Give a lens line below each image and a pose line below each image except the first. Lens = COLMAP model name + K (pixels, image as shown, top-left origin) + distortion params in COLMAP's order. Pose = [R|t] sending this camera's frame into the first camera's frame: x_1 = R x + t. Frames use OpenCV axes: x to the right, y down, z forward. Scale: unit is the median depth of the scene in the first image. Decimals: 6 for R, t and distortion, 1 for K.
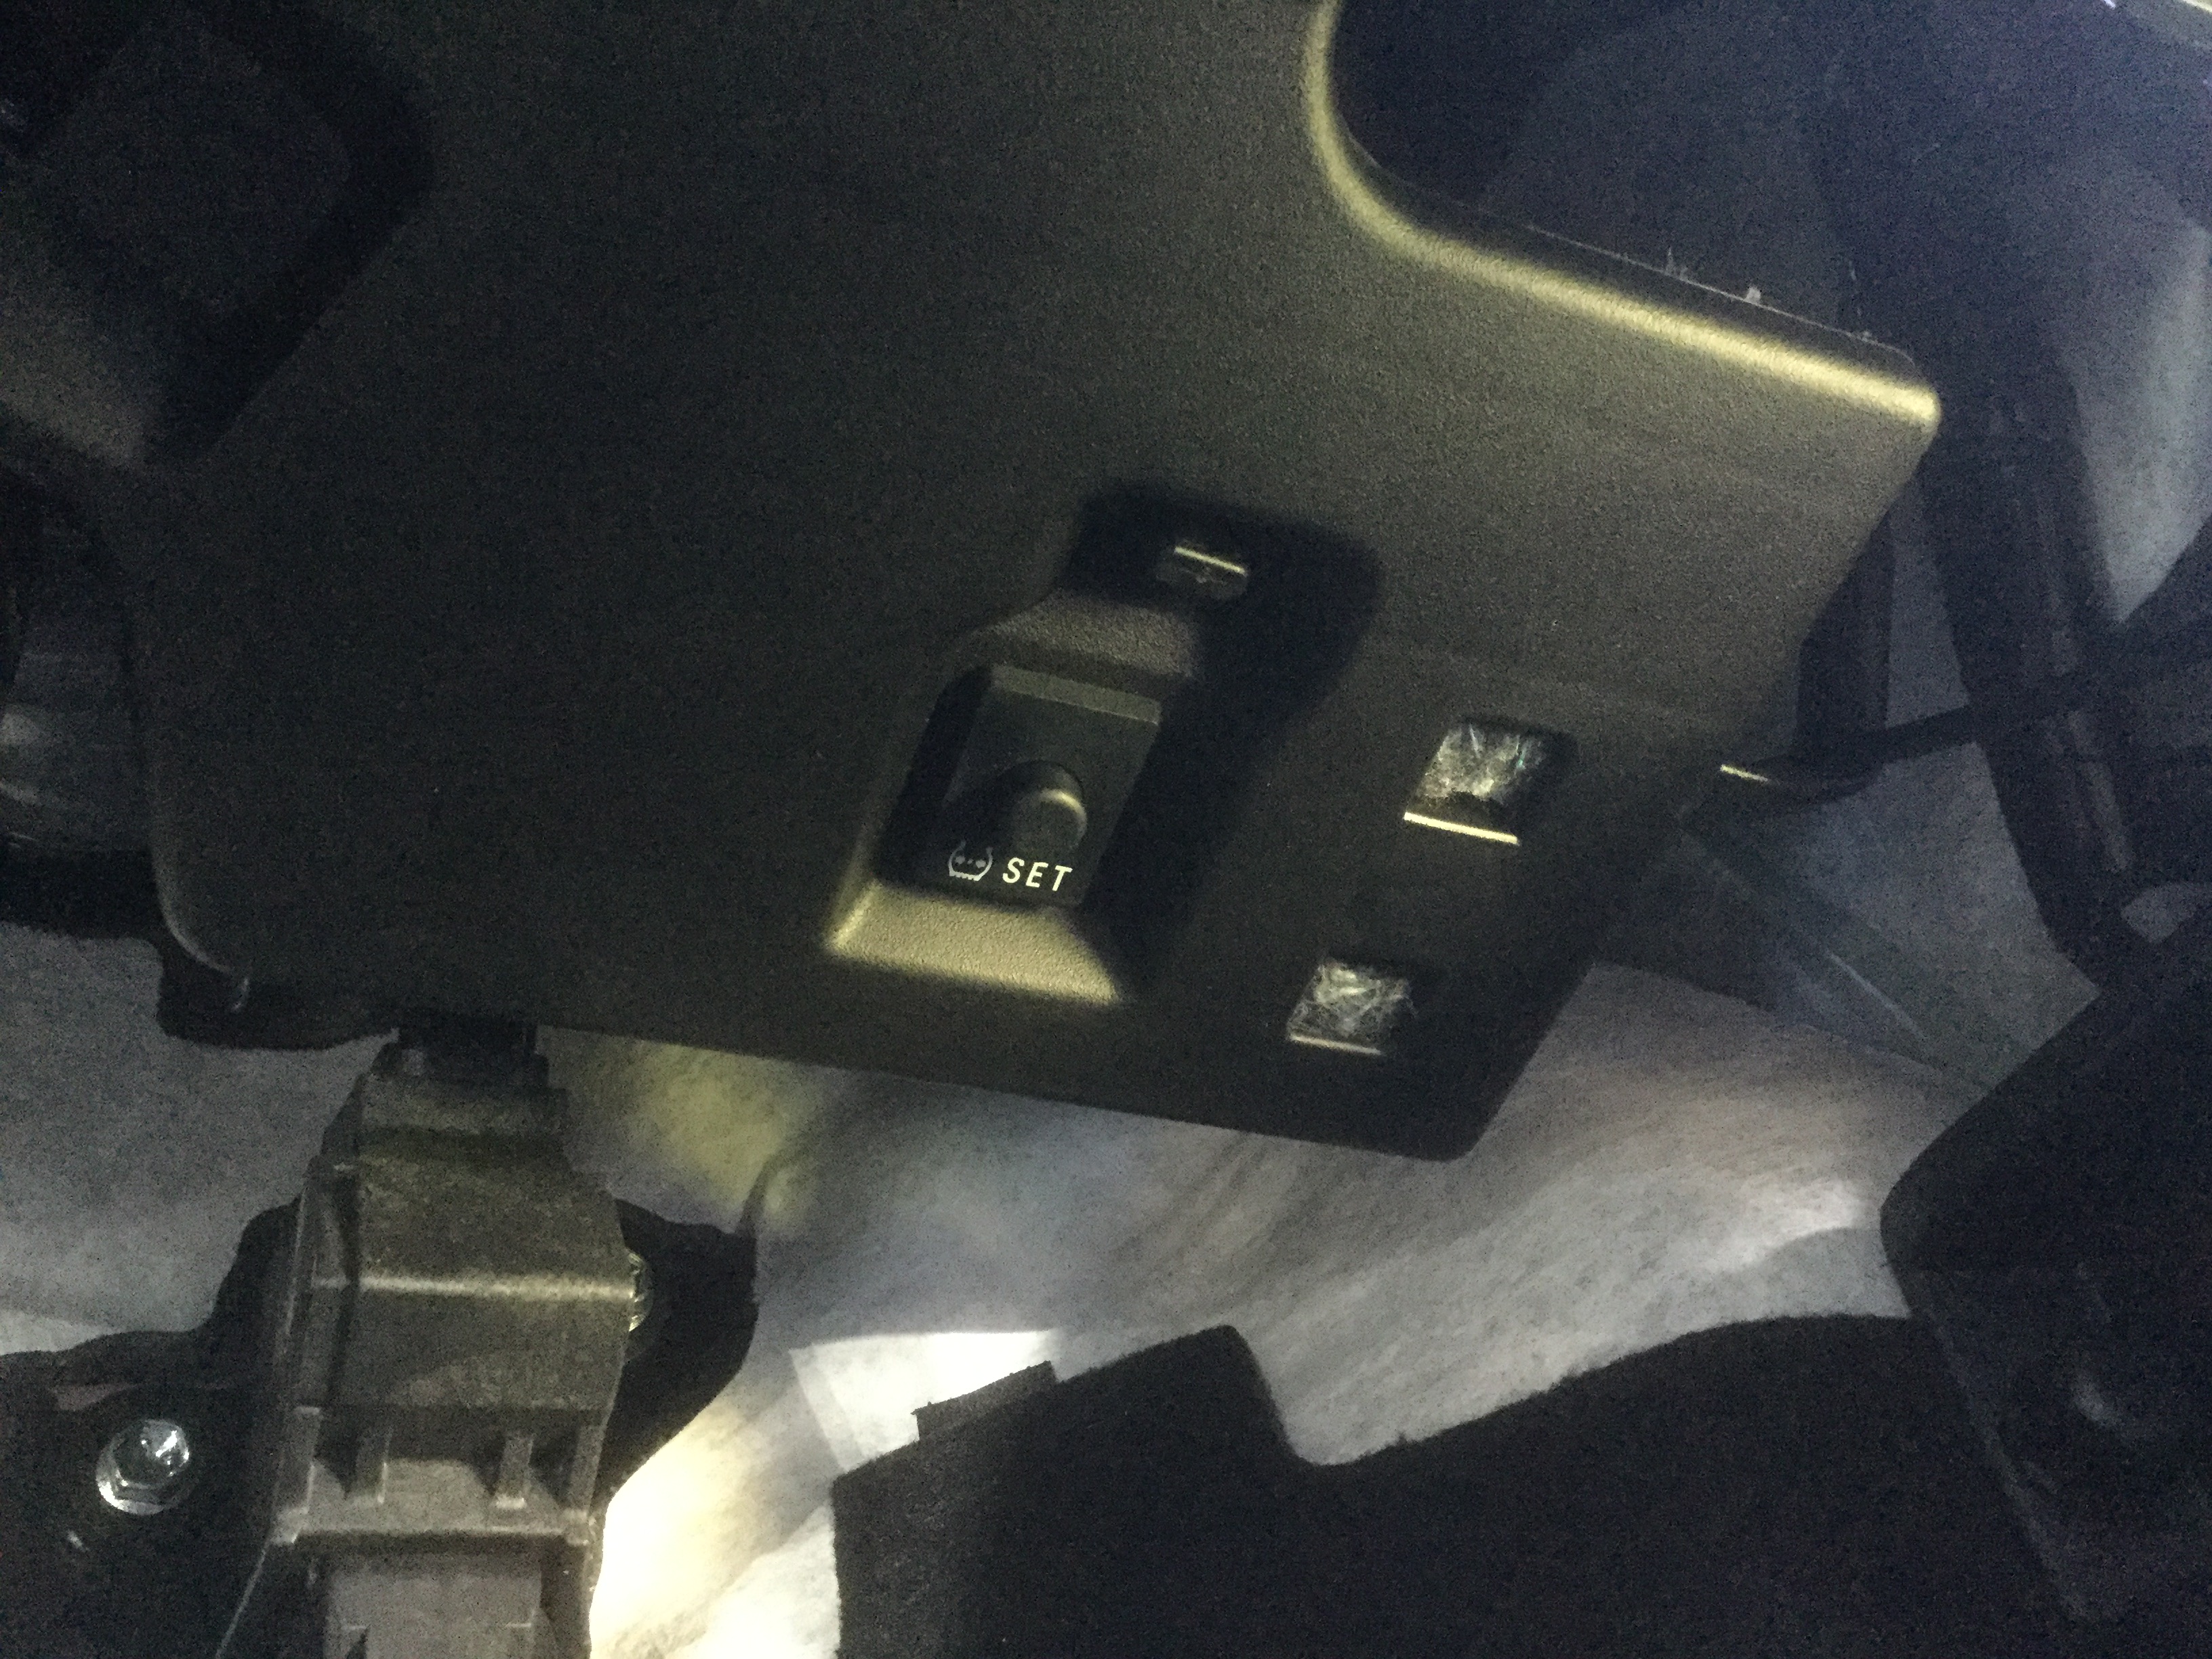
lens RADIAL K [[1998.4, 0, 1105.8], [0, 1998.4, 816.6], [0, 0, 1]] dist [0.087221, -0.177043]
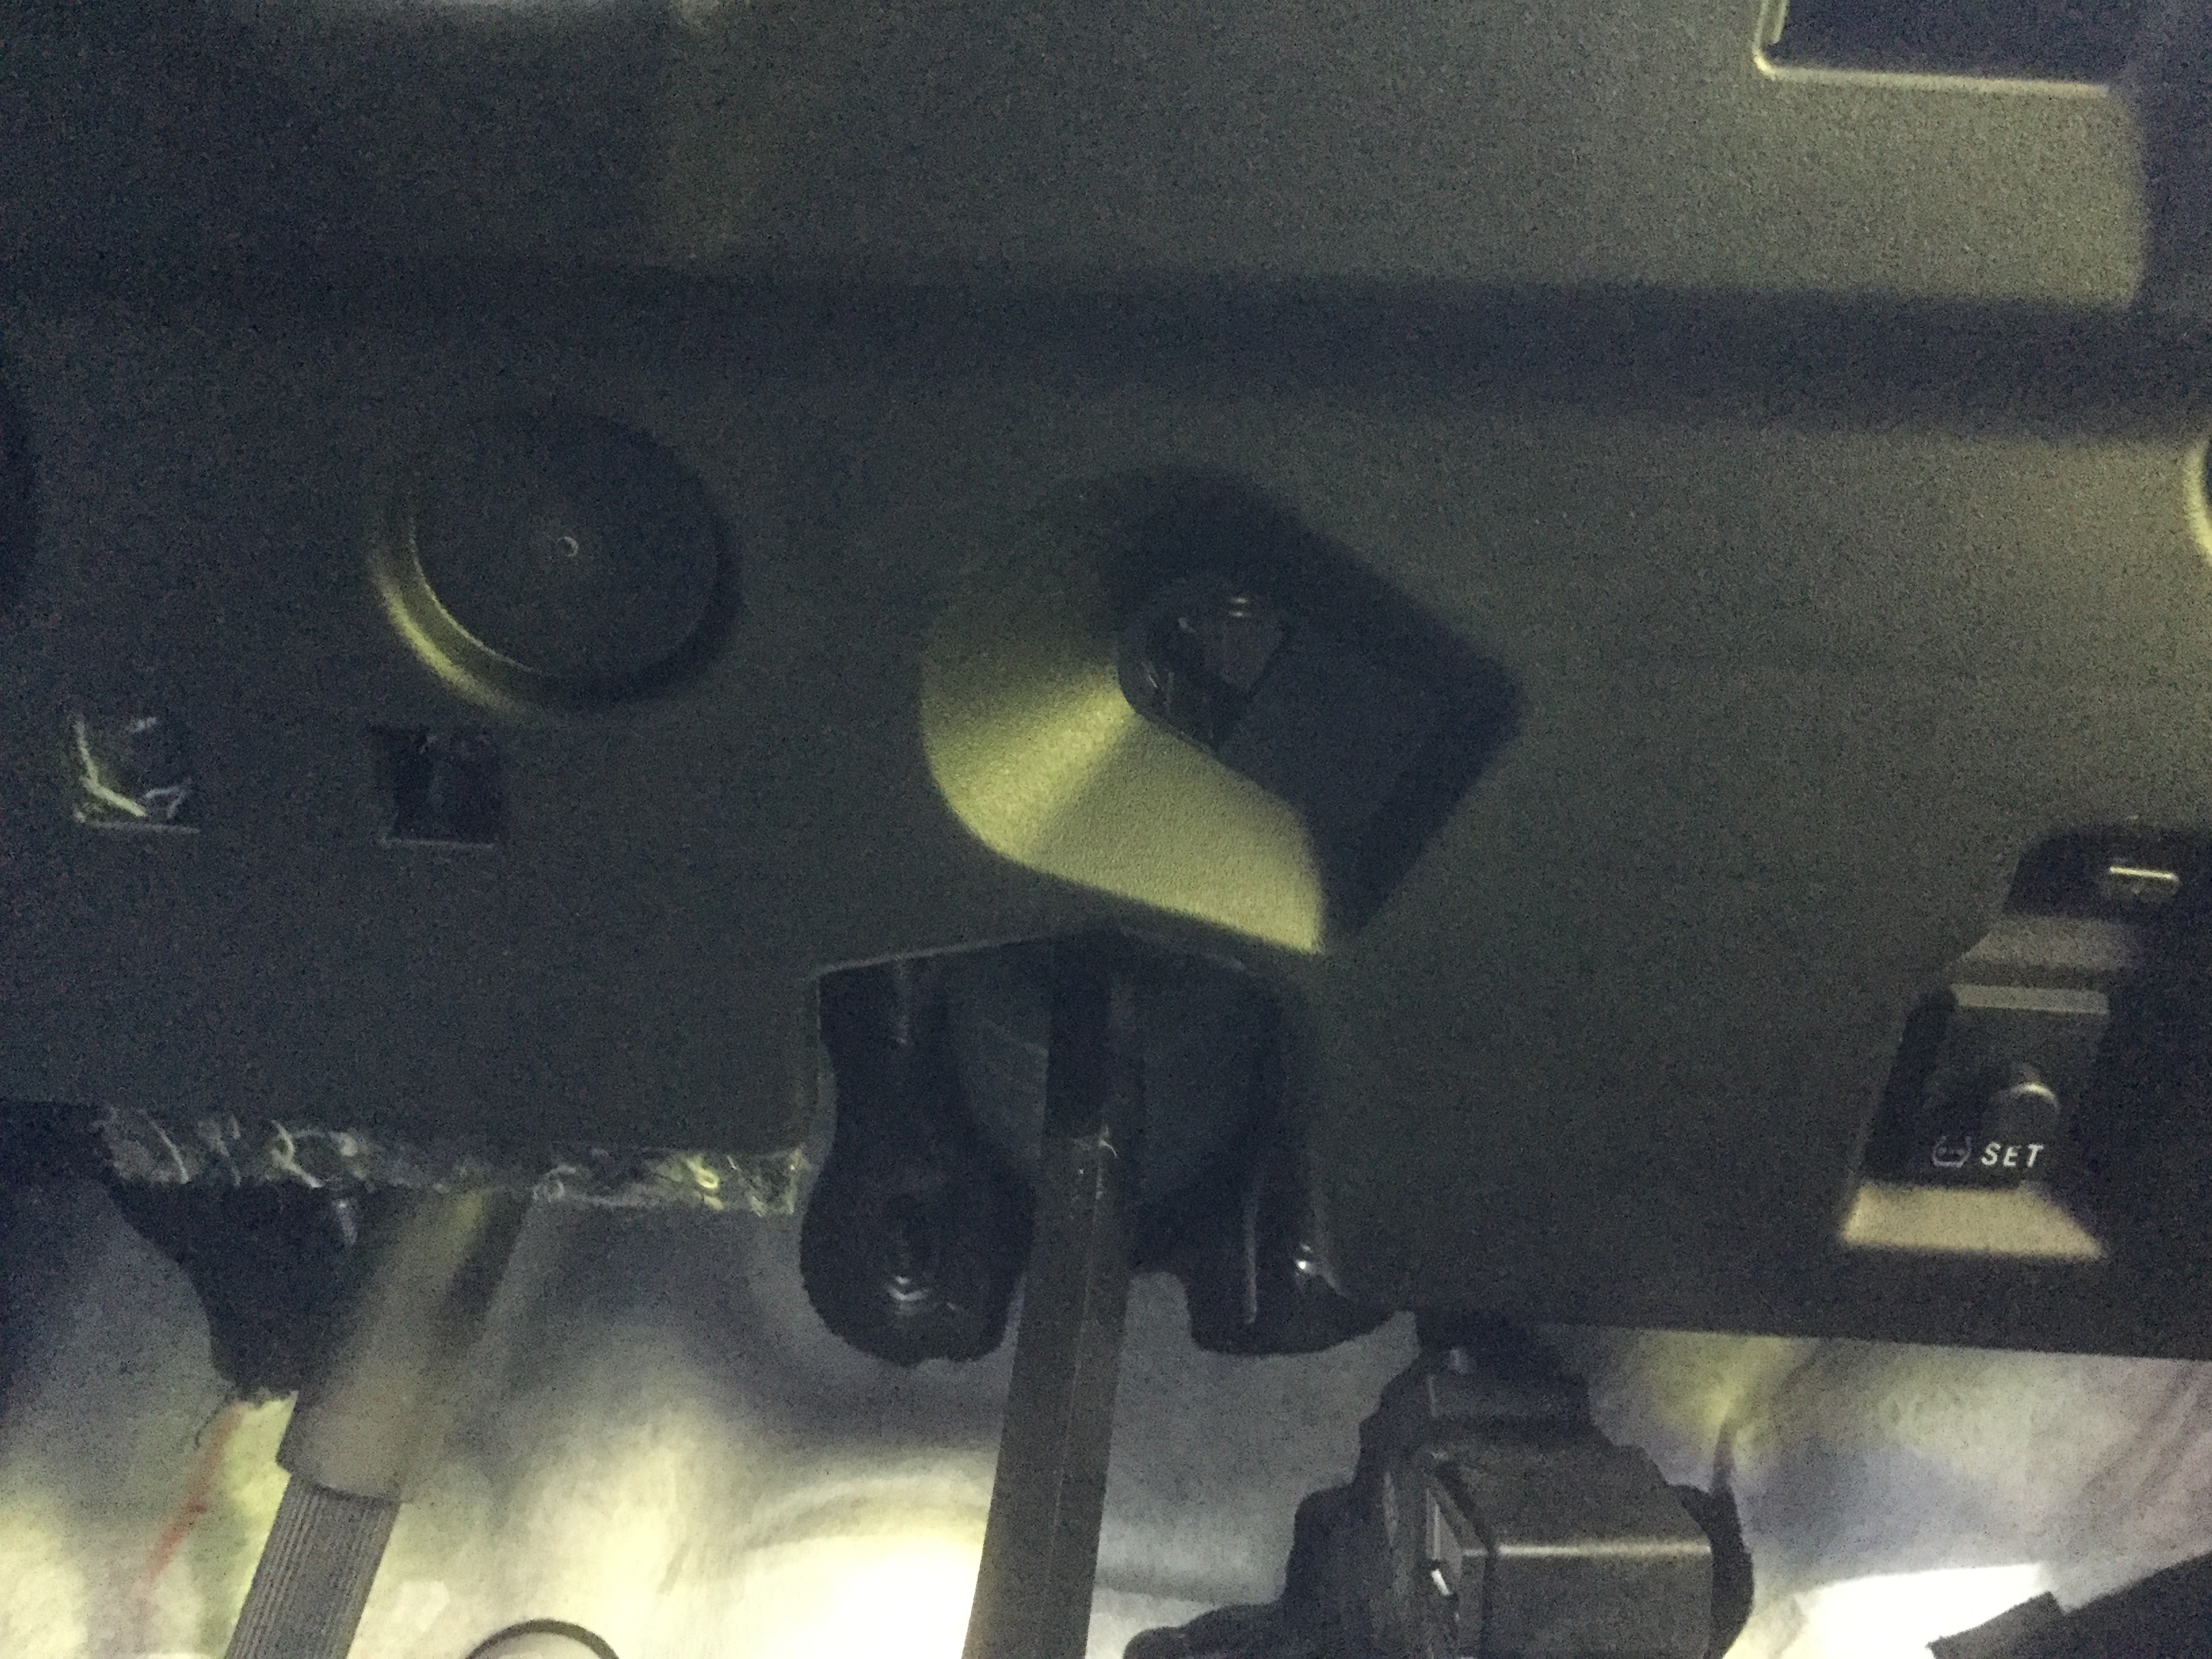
lens RADIAL K [[1998.4, 0, 1105.8], [0, 1998.4, 816.6], [0, 0, 1]] dist [0.087221, -0.177043]
pose [[0.938108, -0.168596, -0.302537, -0.131671], [0.132541, 0.981784, -0.136137, -0.068982], [0.319978, 0.087612, 0.943365, -0.263951]]
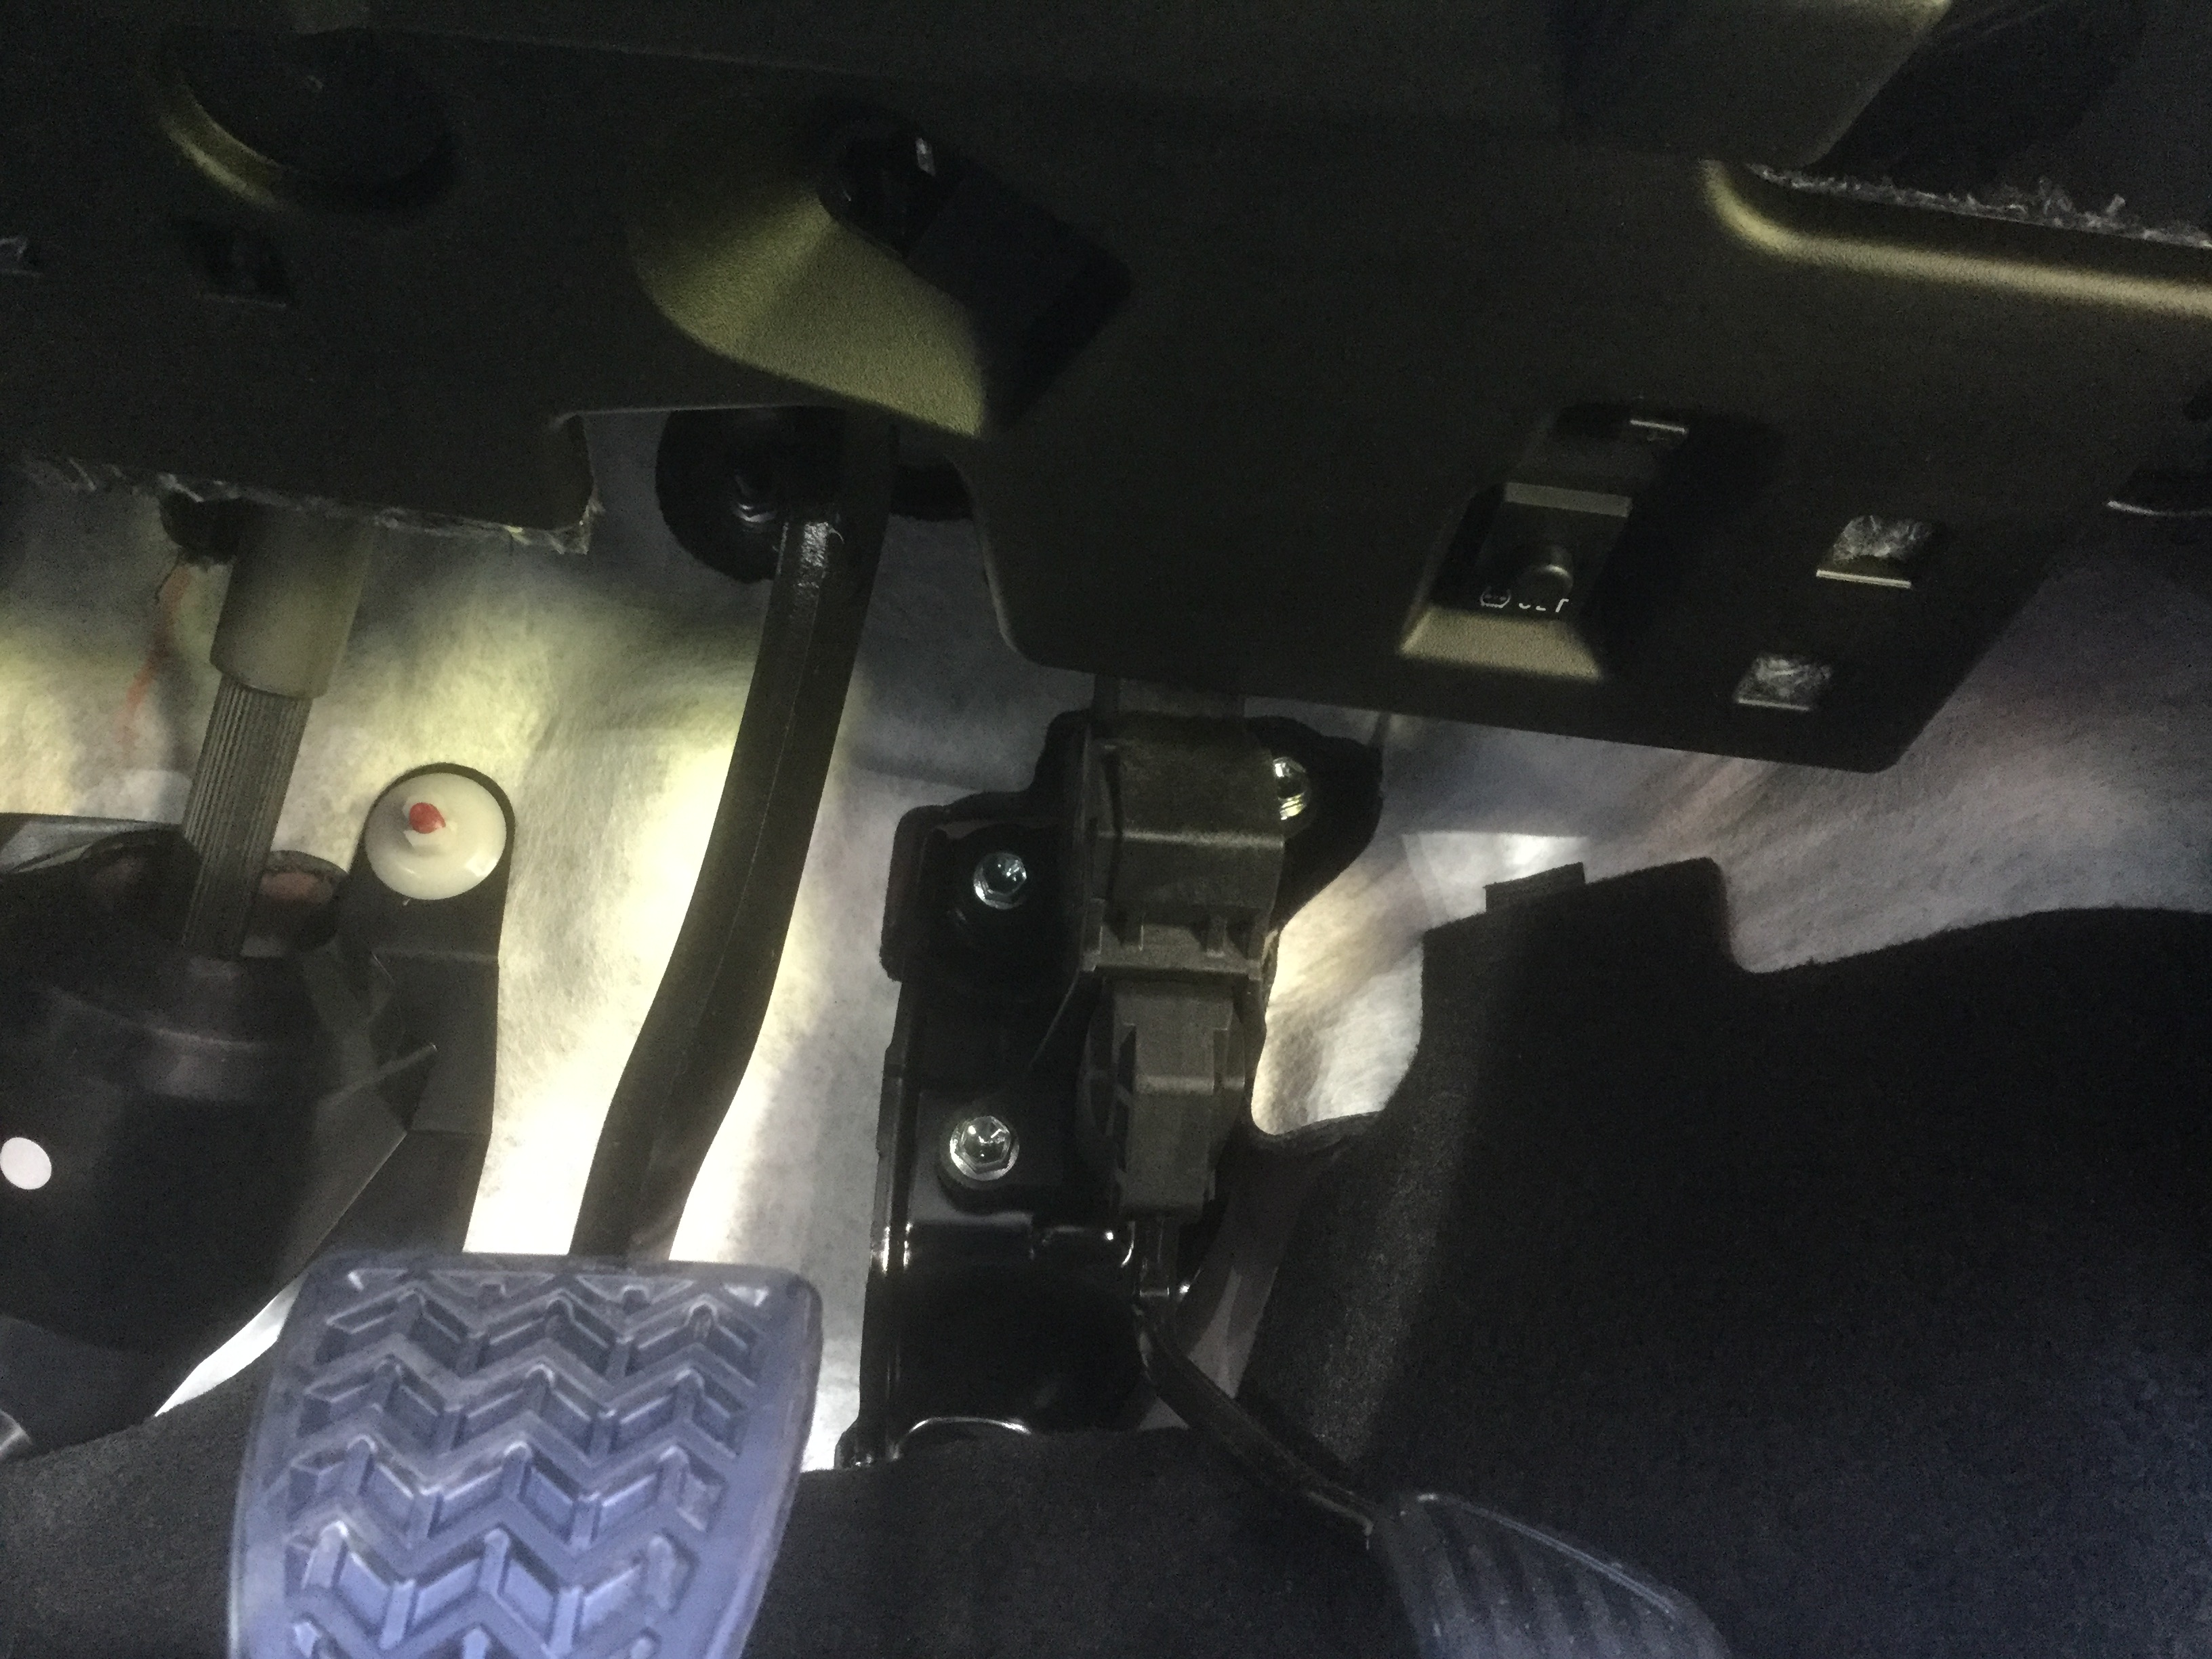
lens RADIAL K [[1998.4, 0, 1105.8], [0, 1998.4, 816.6], [0, 0, 1]] dist [0.087221, -0.177043]
pose [[0.938944, 0.074520, -0.335903, 0.158706], [0.052875, 0.933415, 0.354880, -0.341490], [0.339983, -0.350973, 0.872484, -0.409274]]
